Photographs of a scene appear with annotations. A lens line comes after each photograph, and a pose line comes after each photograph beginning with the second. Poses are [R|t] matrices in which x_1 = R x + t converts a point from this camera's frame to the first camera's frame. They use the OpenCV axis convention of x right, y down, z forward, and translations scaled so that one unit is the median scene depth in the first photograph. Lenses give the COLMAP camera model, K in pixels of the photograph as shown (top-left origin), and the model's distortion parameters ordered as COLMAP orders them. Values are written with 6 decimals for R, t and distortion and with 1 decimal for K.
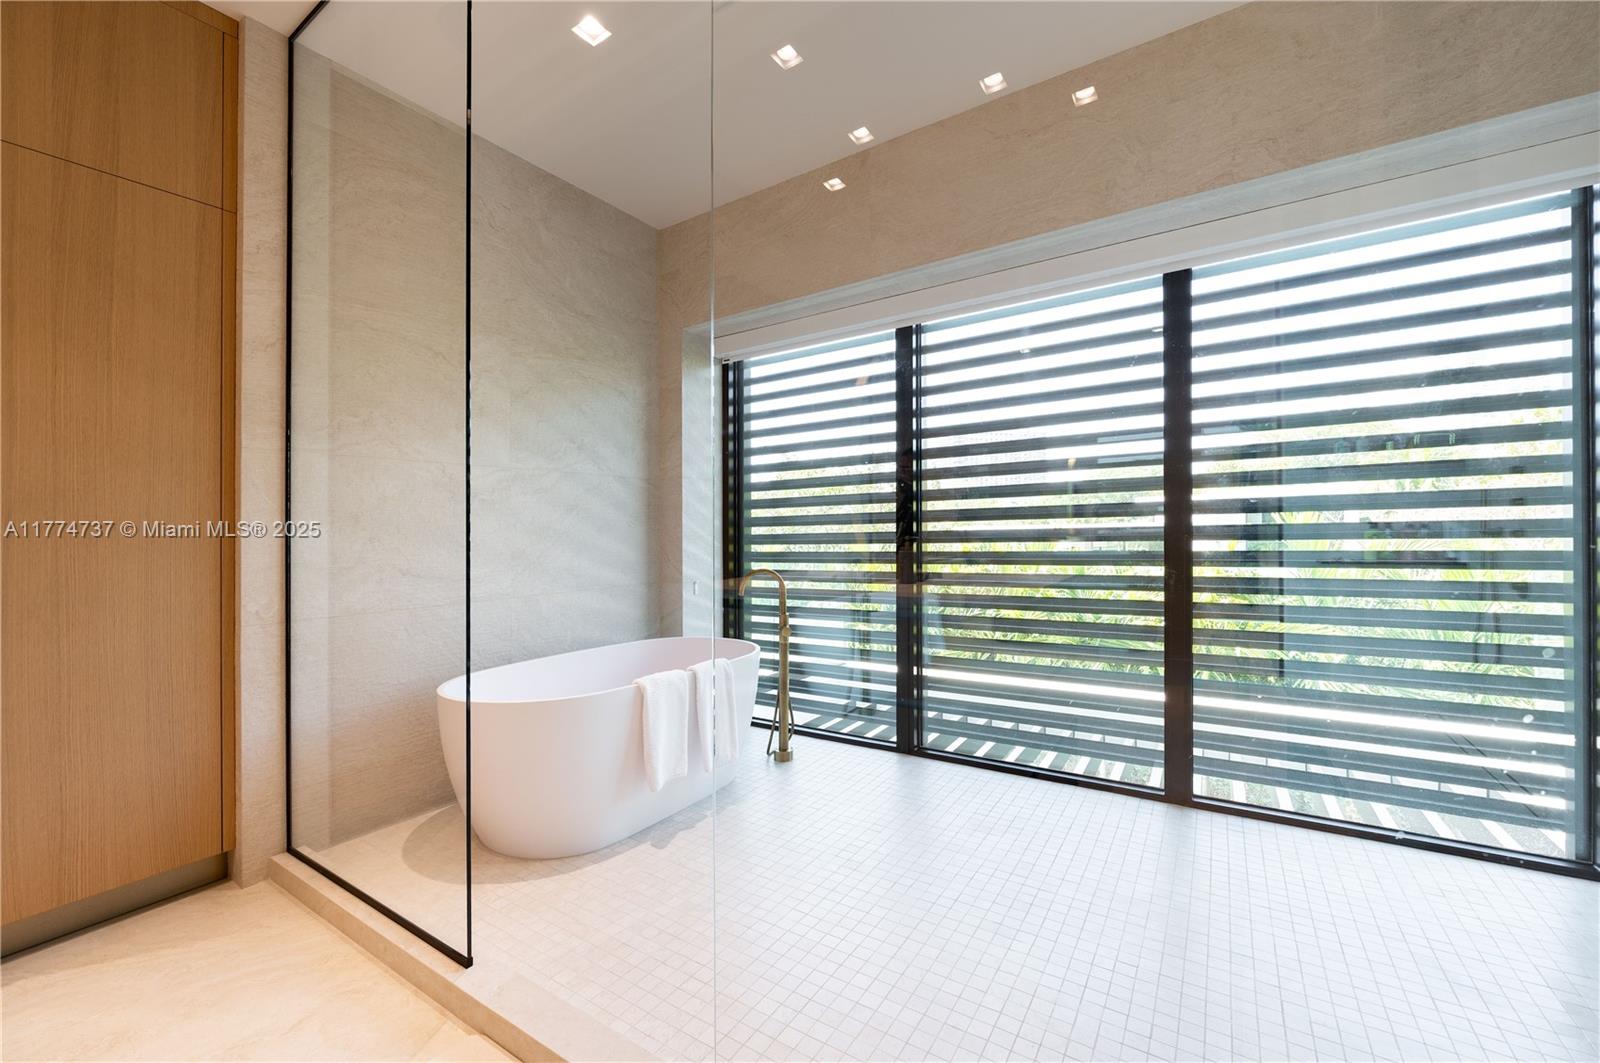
lens RADIAL K [[649.3, 0, 805.9], [0, 649.3, 522.2], [0, 0, 1]] dist [-0.001500, -0.000240]
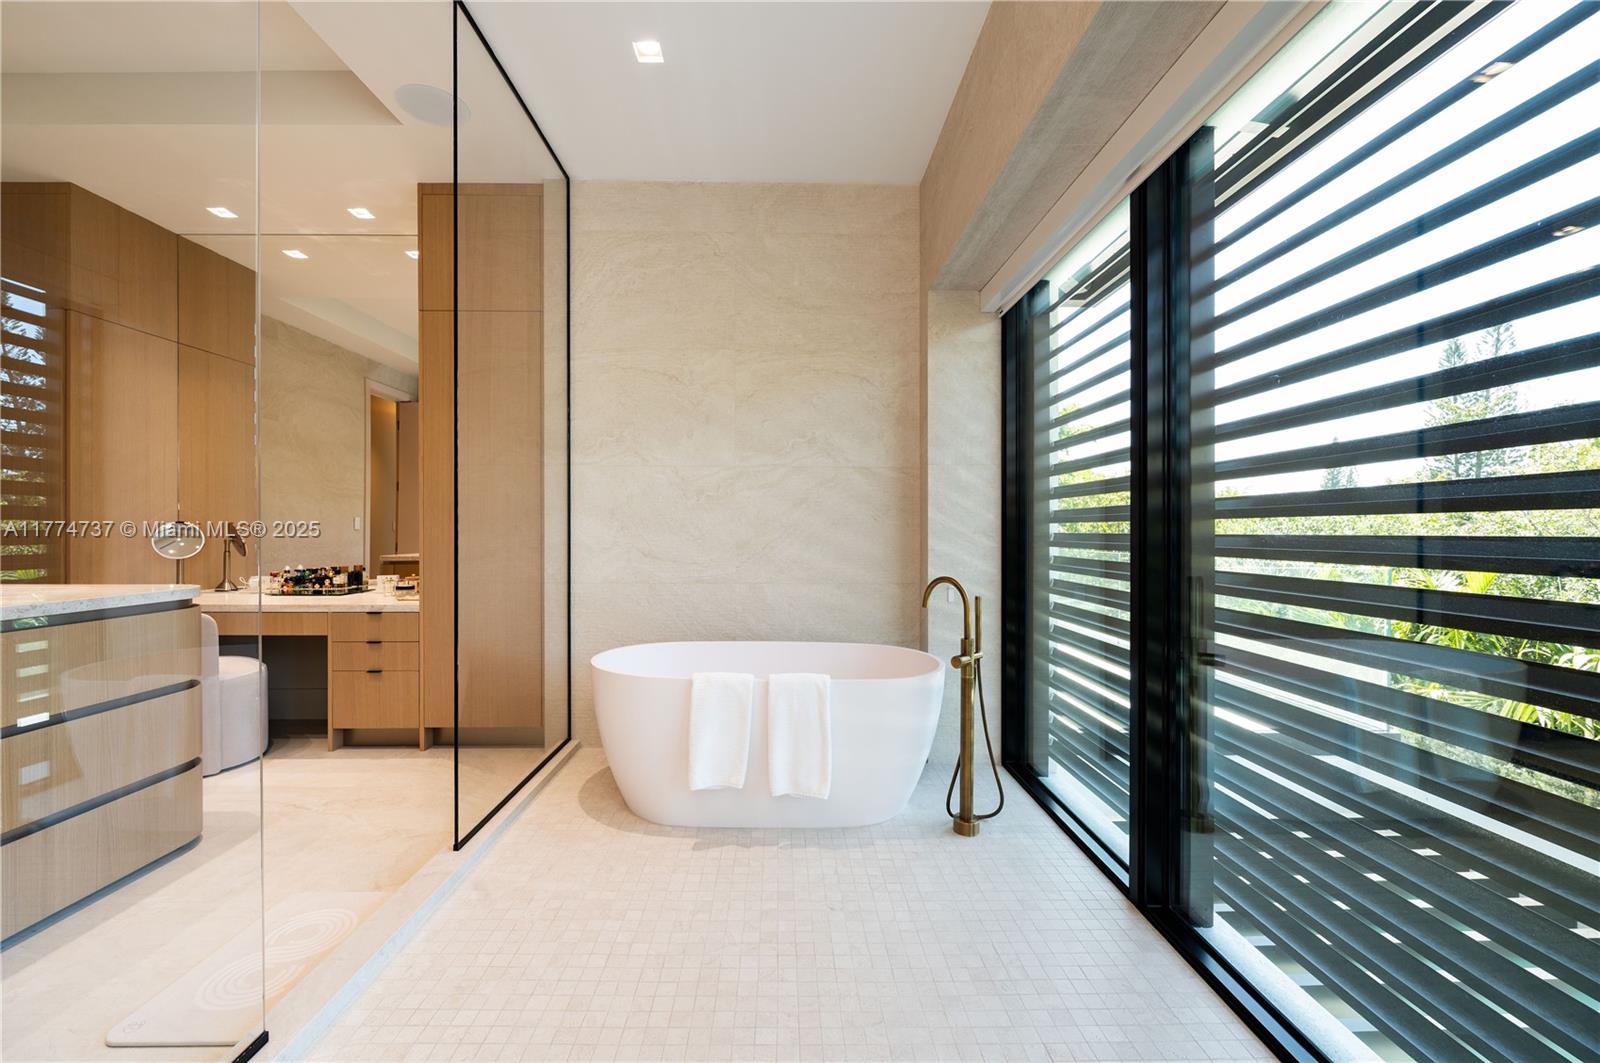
lens RADIAL K [[632.9, 0, 800.0], [0, 632.9, 531.5], [0, 0, 1]] dist [-0.000133, 0.000024]
pose [[0.559690, 0.017340, -0.828521, 0.497314], [-0.003050, 0.999817, 0.018865, 0.006792], [0.828696, -0.008032, 0.559641, 0.471532]]
